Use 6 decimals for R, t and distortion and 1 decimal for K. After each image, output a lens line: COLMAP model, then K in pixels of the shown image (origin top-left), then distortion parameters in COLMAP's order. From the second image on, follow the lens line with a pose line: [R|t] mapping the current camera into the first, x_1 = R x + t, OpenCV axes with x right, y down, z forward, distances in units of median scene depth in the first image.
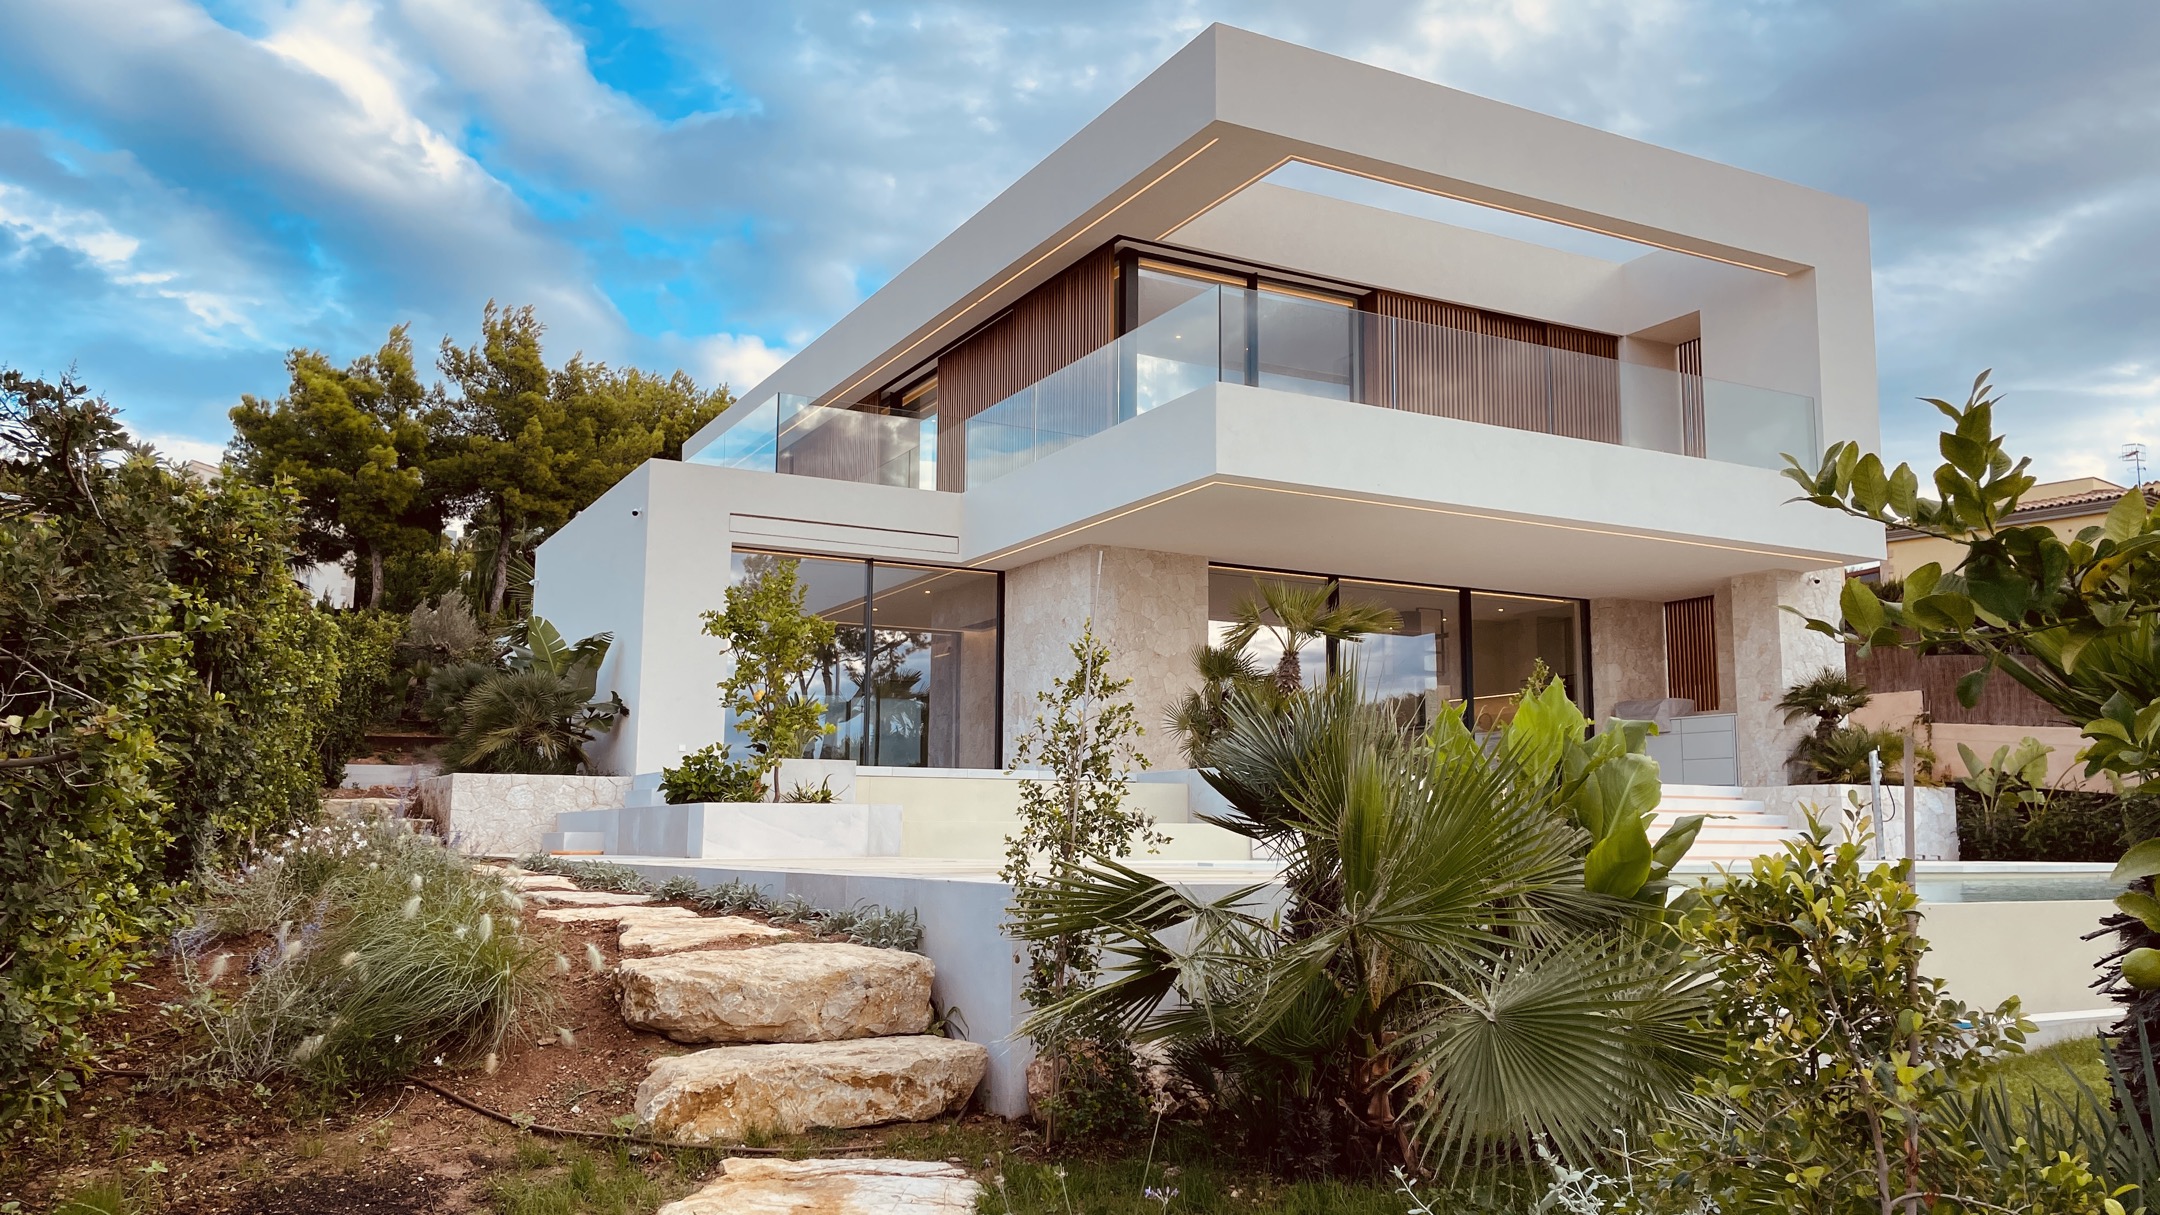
lens RADIAL K [[1665.2, 0, 1080.0], [0, 1665.2, 607.5], [0, 0, 1]] dist [0.005910, 0.001252]
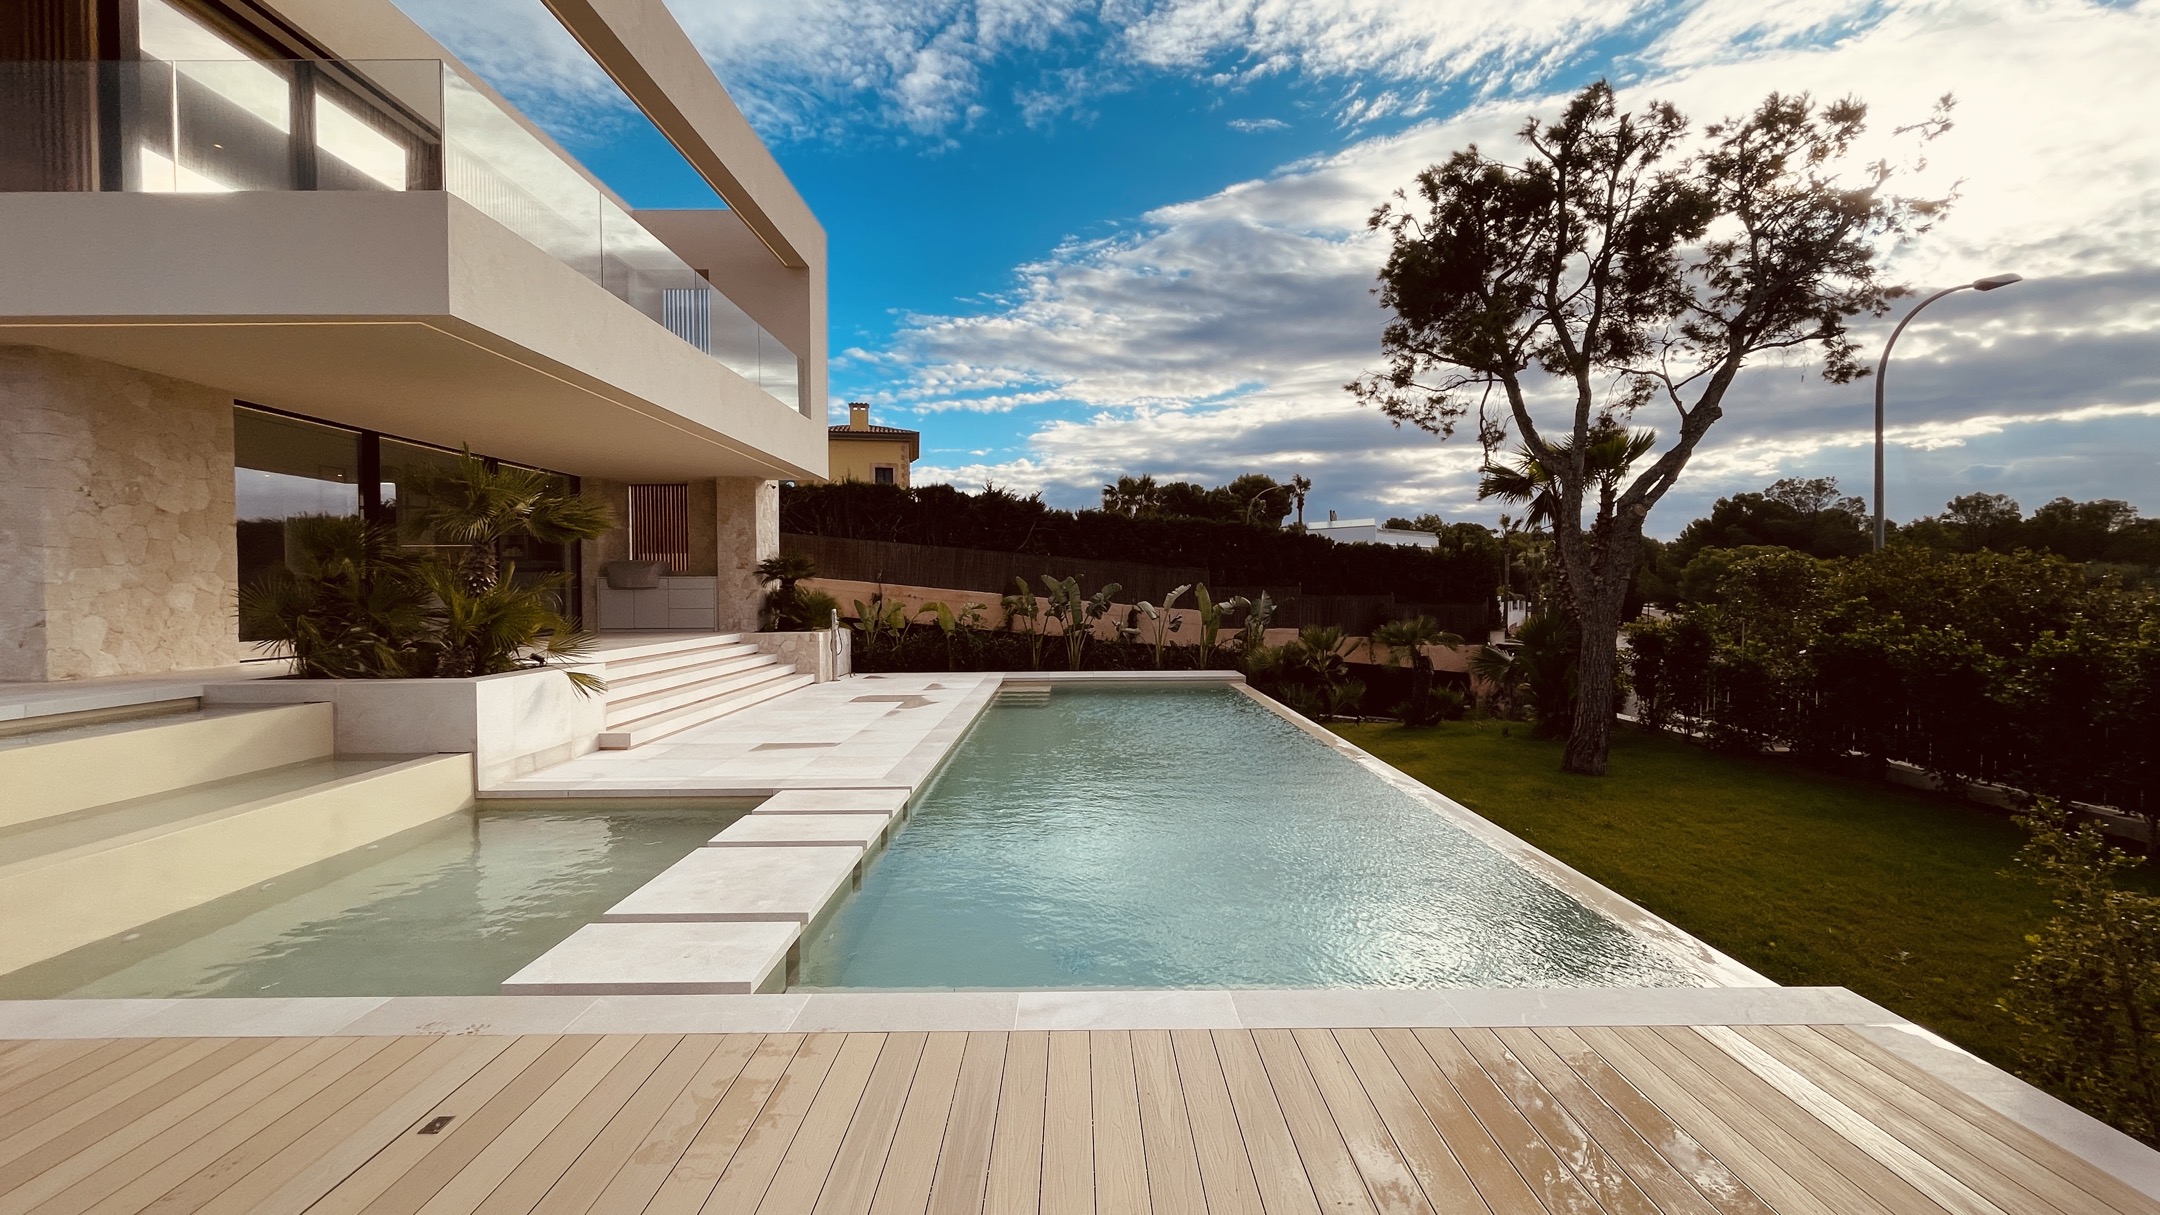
lens RADIAL K [[866.8, 0, 1080.0], [0, 866.8, 607.5], [0, 0, 1]] dist [0.001595, 0.000125]
pose [[0.465965, -0.029599, 0.884308, -0.112453], [-0.112363, 0.989369, 0.092322, -0.012498], [-0.877639, -0.142383, 0.457686, 0.429369]]
